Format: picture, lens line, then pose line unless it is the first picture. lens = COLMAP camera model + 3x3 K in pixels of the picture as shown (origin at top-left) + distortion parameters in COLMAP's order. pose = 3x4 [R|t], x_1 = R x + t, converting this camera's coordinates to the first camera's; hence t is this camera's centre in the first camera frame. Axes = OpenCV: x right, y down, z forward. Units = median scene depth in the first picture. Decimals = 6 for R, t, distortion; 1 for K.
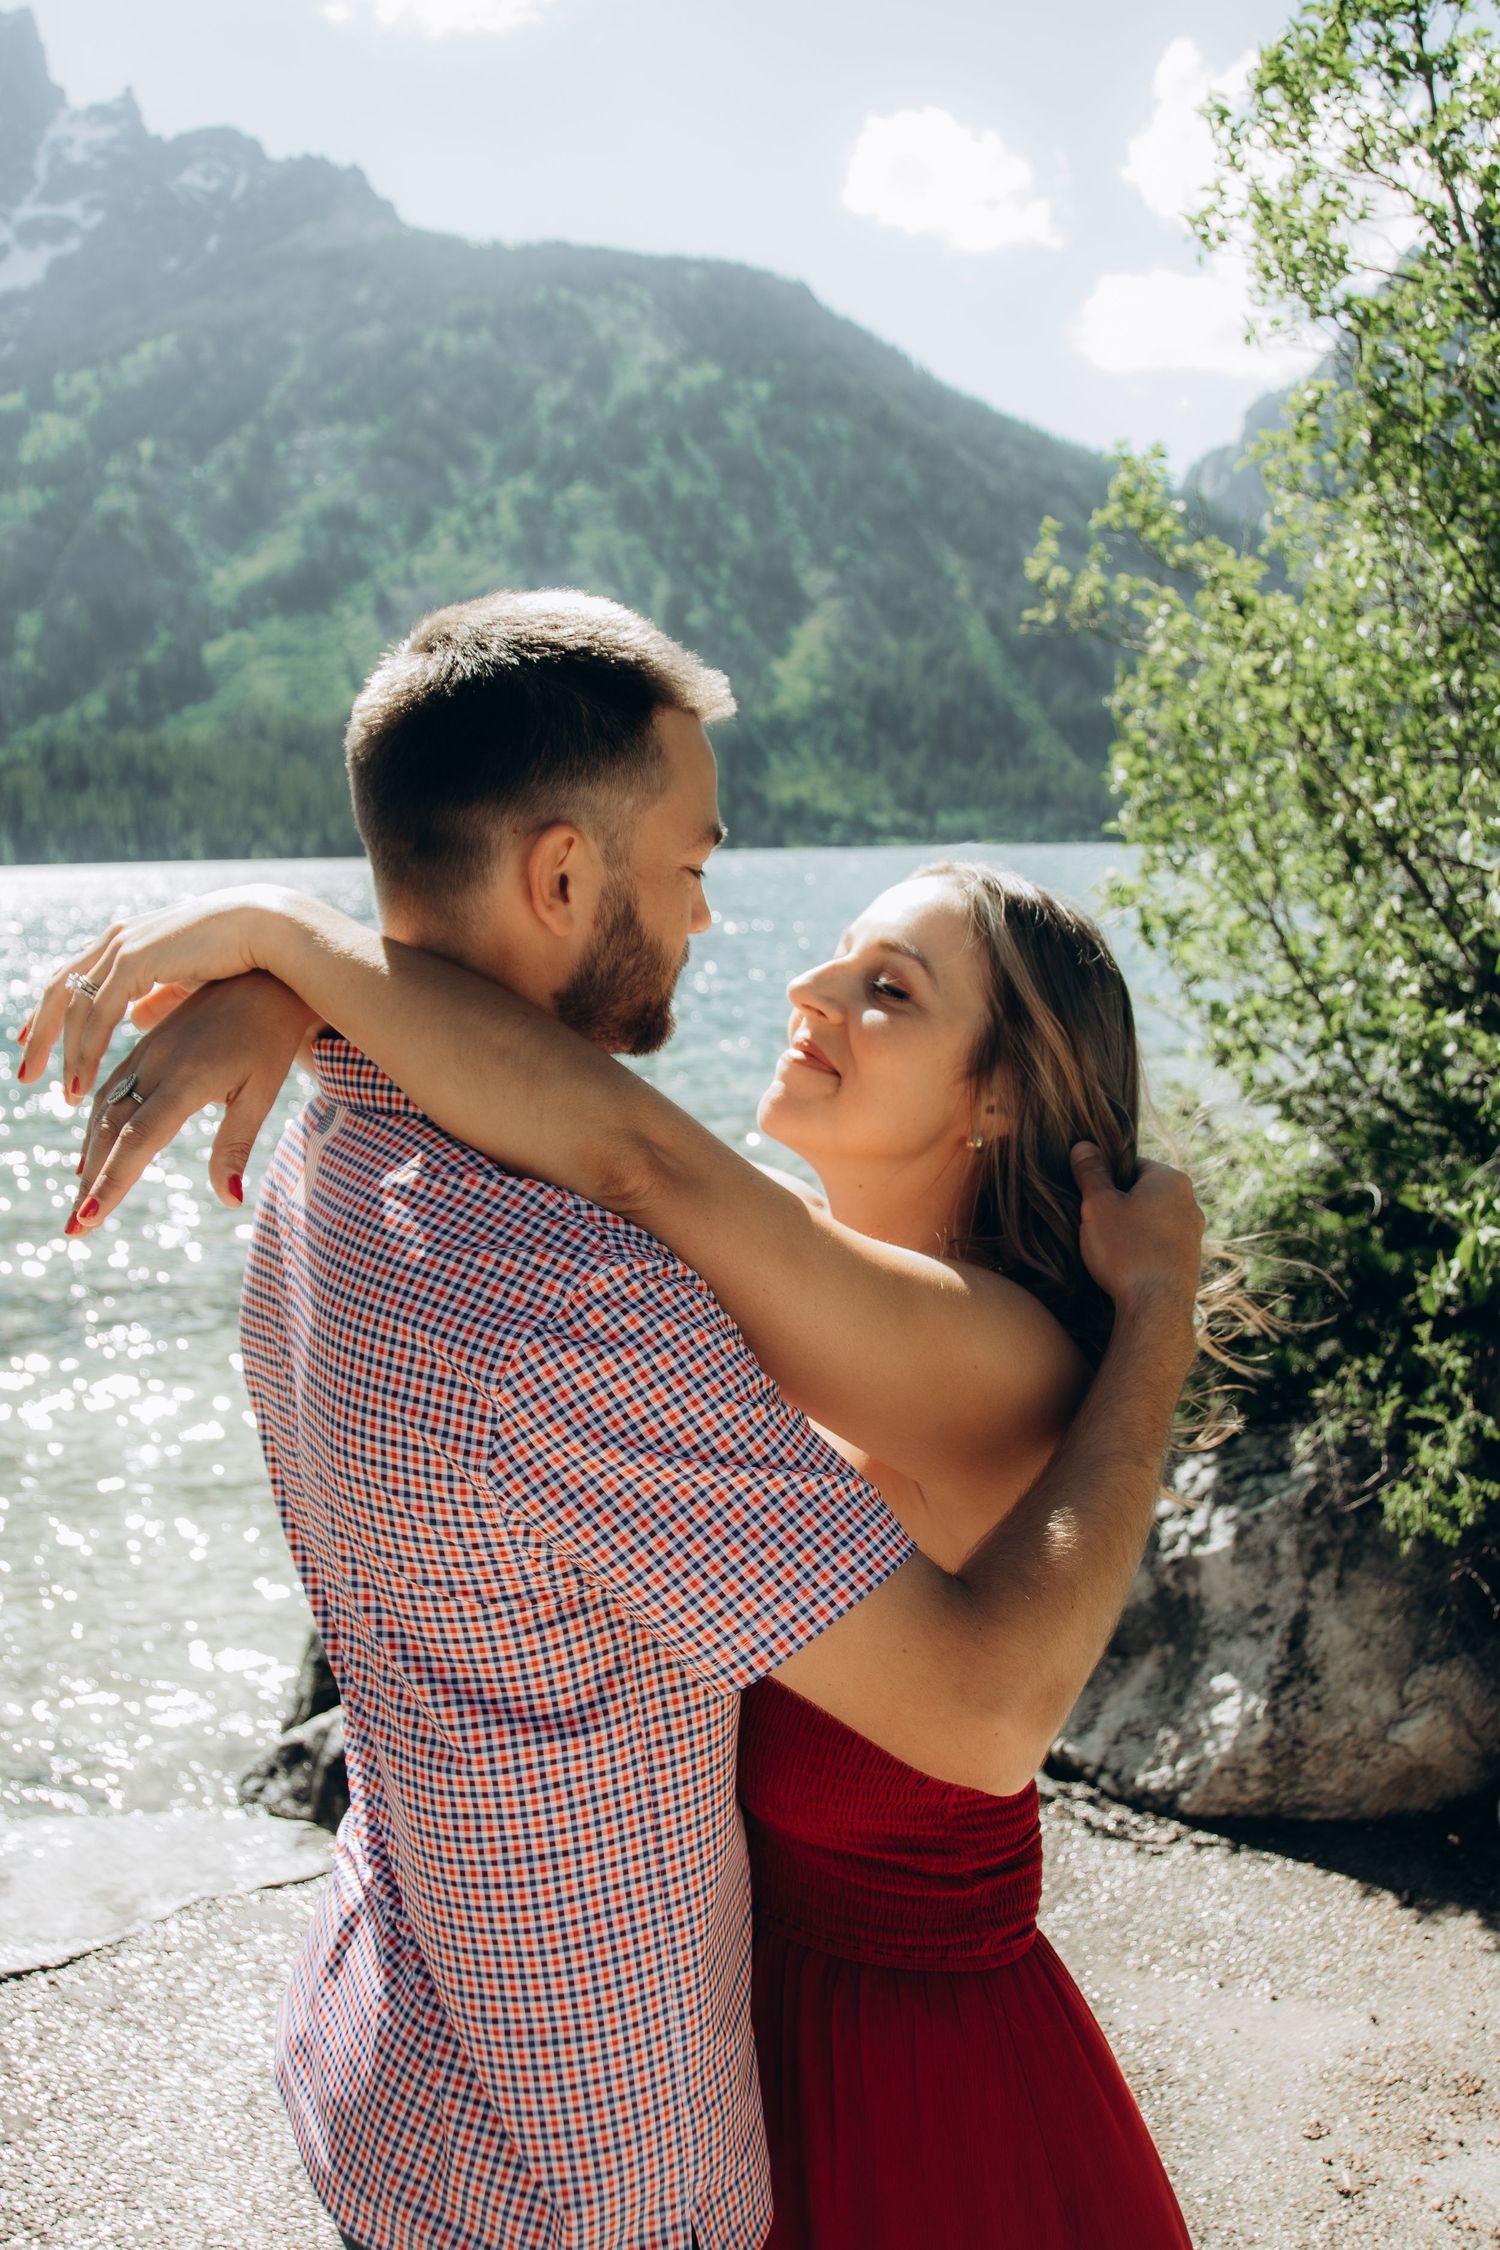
lens RADIAL K [[1941.2, 0, 686.9], [0, 1941.2, 1072.8], [0, 0, 1]] dist [-0.052625, 0.046047]
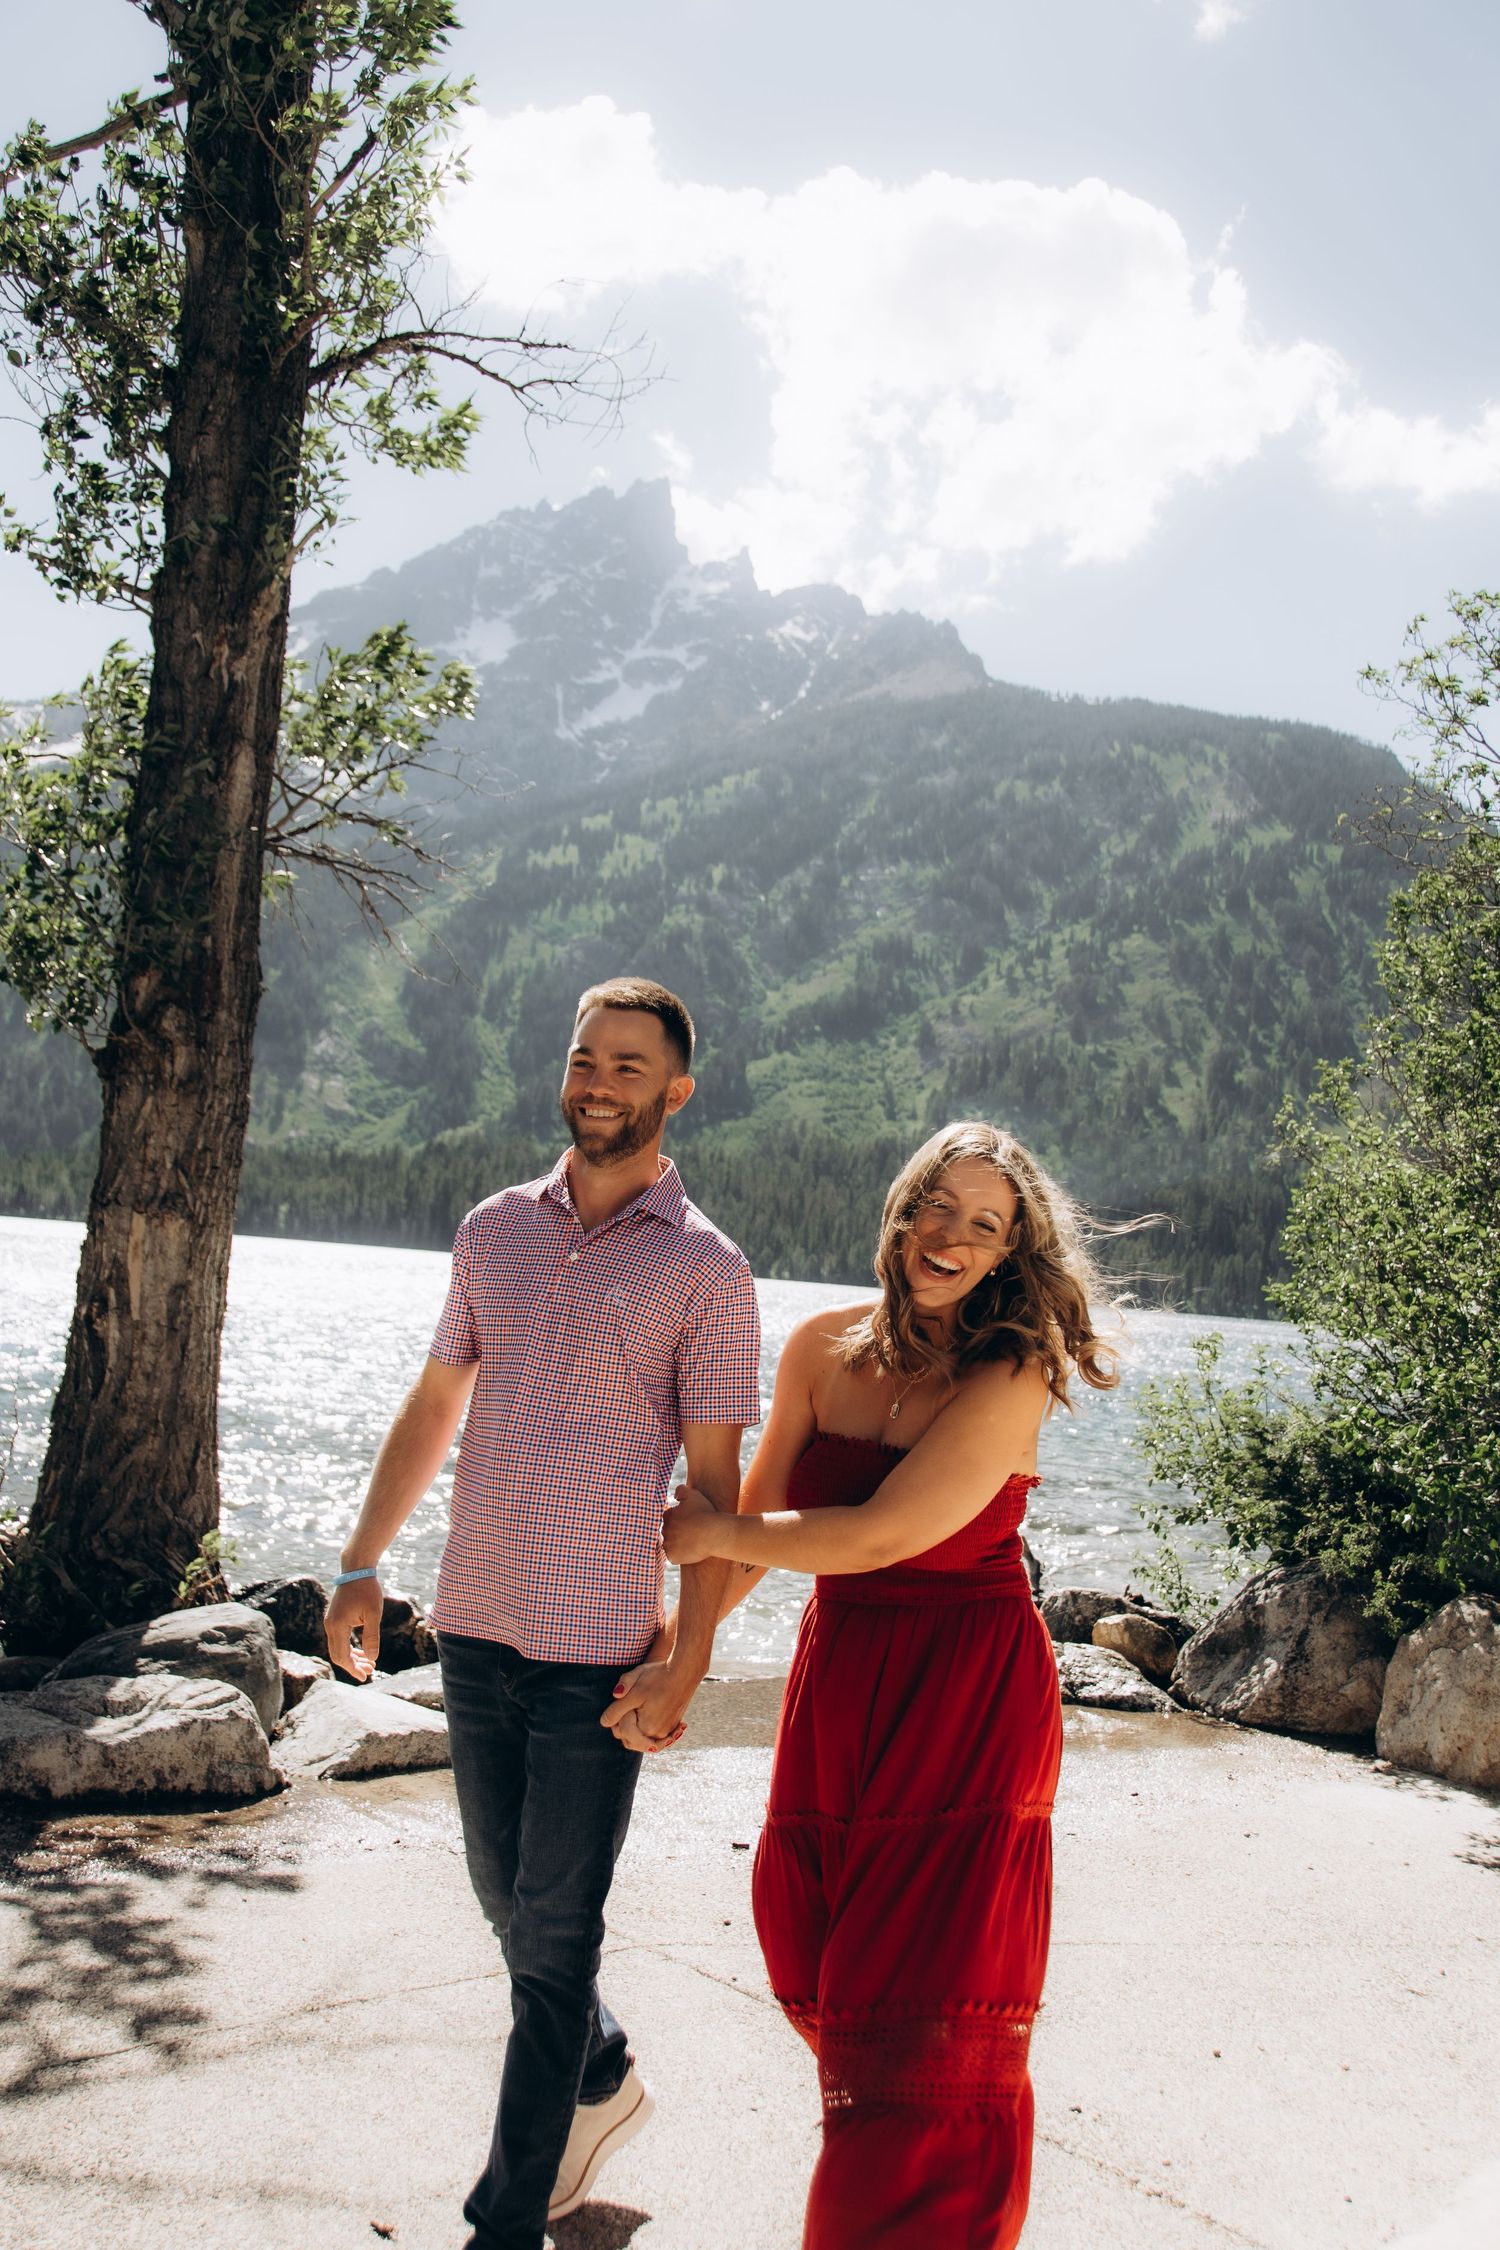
lens RADIAL K [[2633.7, 0, 721.1], [0, 2633.7, 1130.2], [0, 0, 1]] dist [0.095548, 0.000000]
pose [[0.970935, 0.086038, -0.223345, 0.049749], [-0.125992, 0.977129, -0.171303, 0.053758], [0.203499, 0.194463, 0.959569, -0.332142]]
